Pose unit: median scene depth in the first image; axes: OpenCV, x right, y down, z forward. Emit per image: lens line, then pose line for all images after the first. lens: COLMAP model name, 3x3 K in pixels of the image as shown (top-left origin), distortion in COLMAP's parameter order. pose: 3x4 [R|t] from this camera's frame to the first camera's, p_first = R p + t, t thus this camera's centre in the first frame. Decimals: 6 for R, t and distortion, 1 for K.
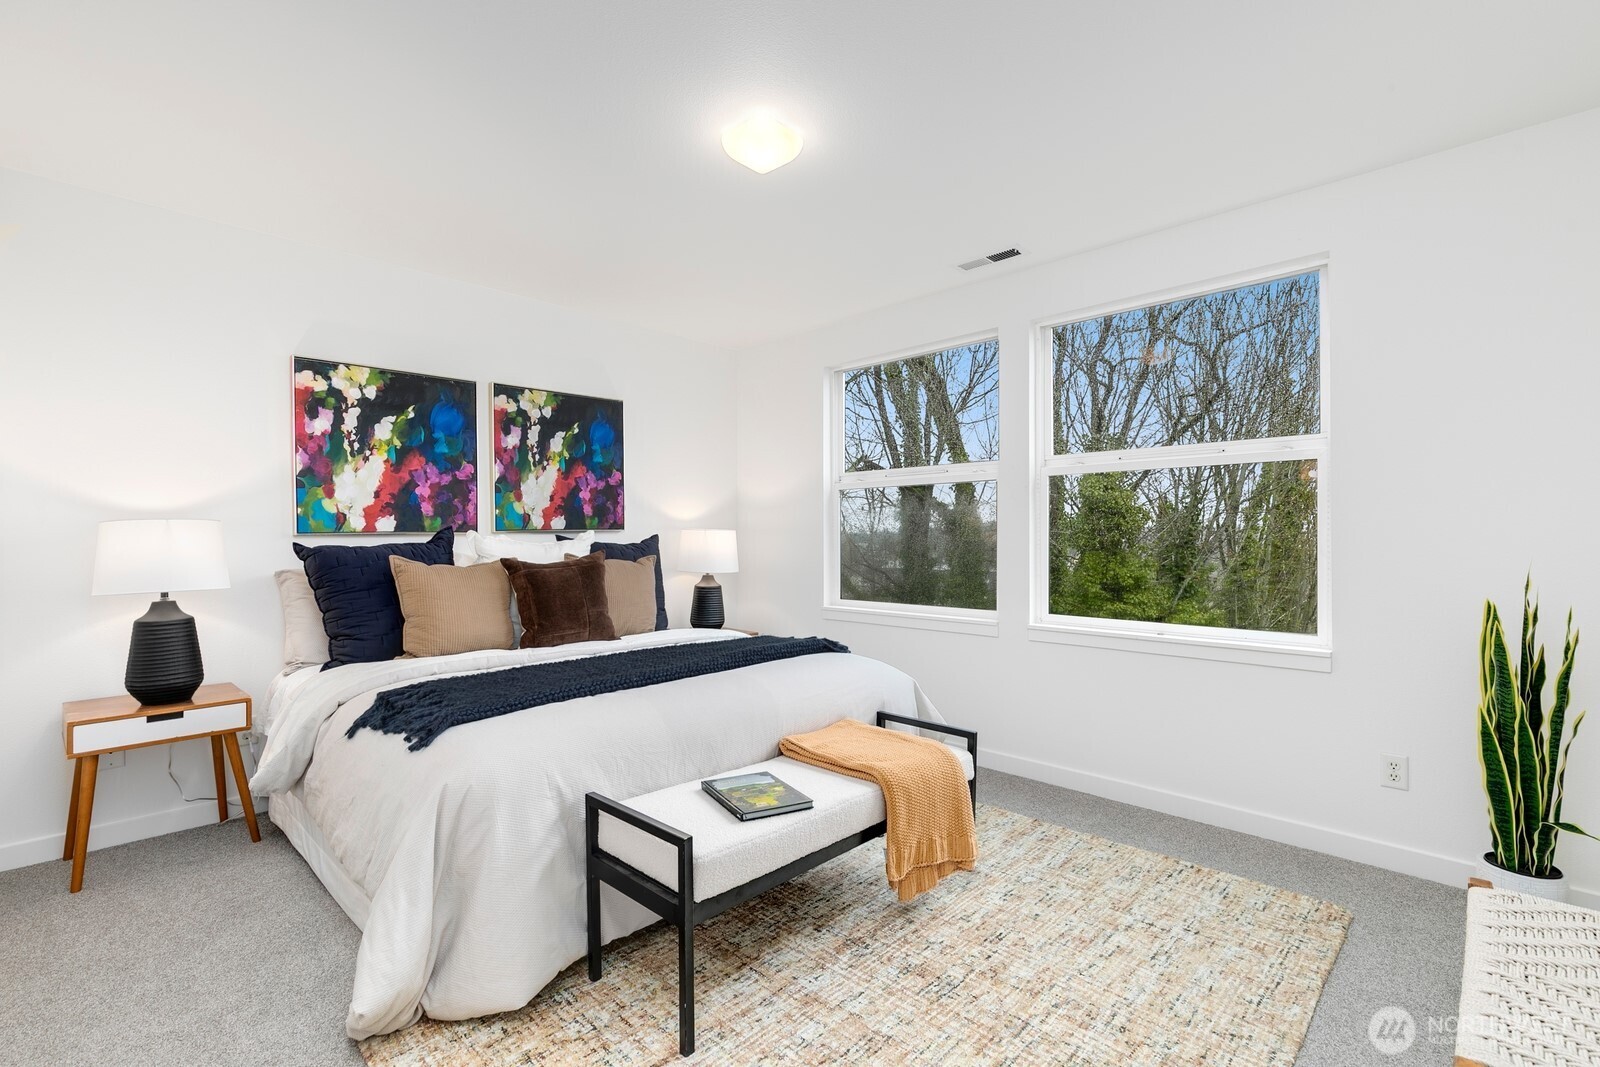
lens RADIAL K [[716.5, 0, 792.0], [0, 716.5, 538.5], [0, 0, 1]] dist [0.010347, 0.000074]
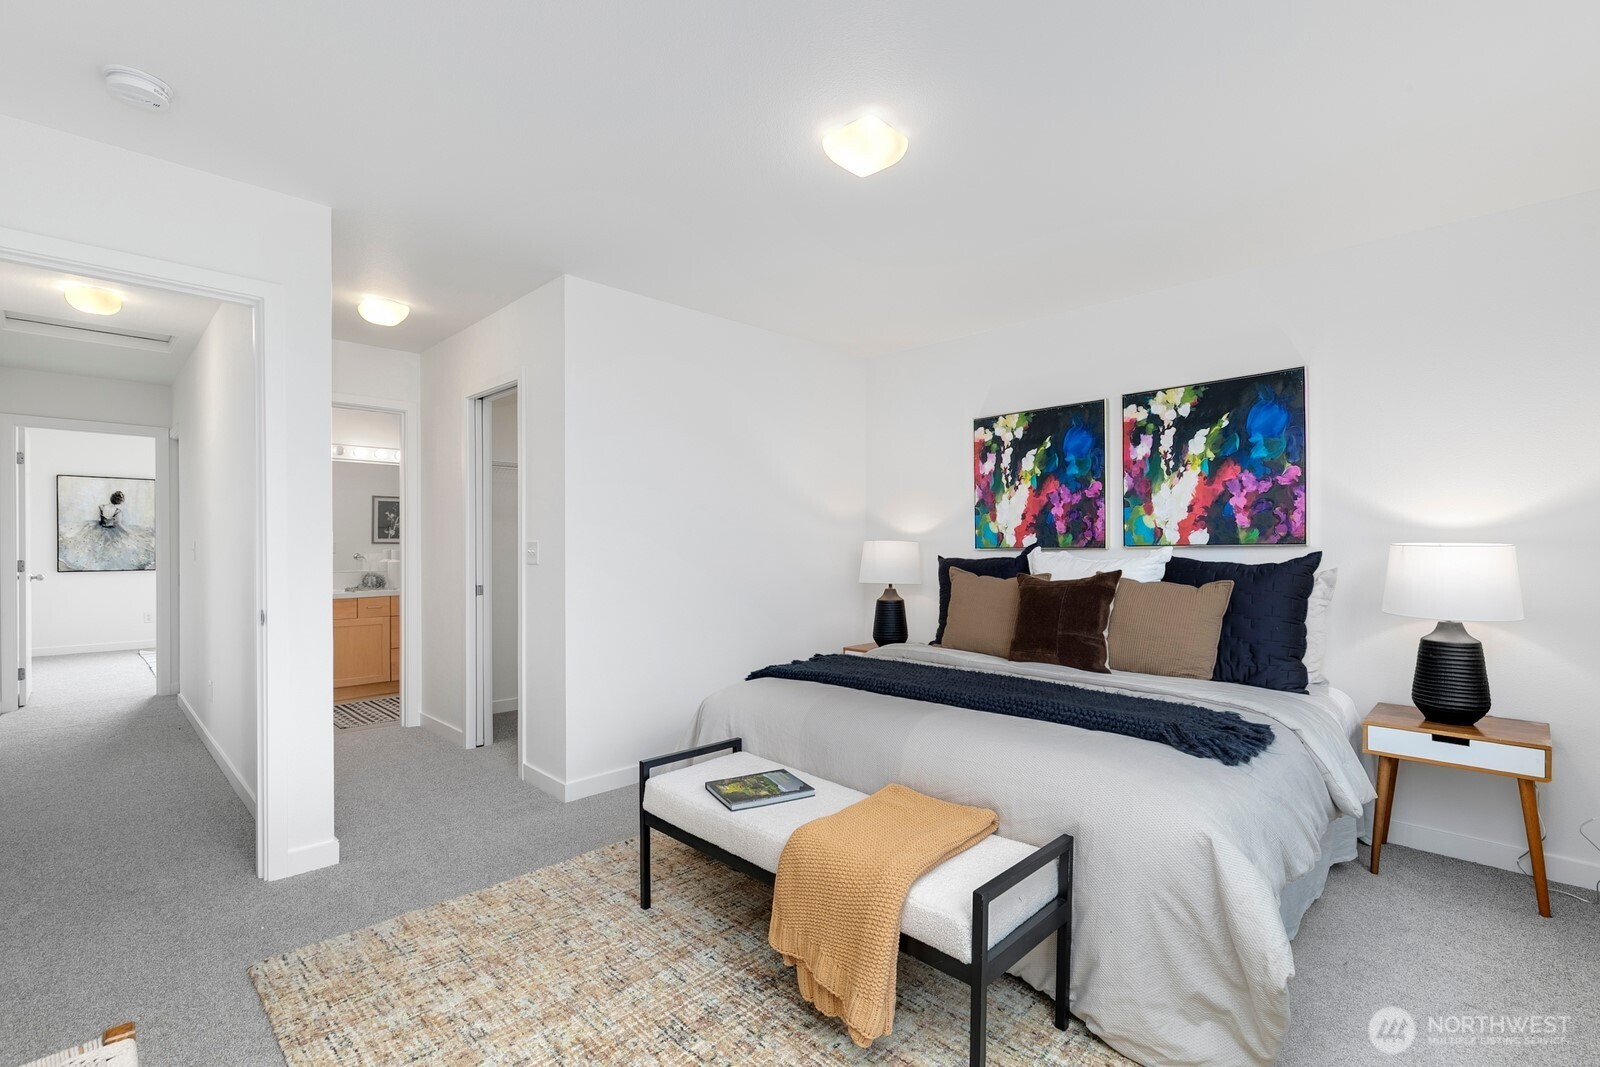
lens RADIAL K [[716.5, 0, 792.0], [0, 716.5, 538.5], [0, 0, 1]] dist [0.010347, 0.000074]
pose [[-0.015302, -0.004635, -0.999872, 0.562769], [-0.002537, 0.999986, -0.004596, -0.015708], [0.999880, 0.002467, -0.015313, 0.559879]]
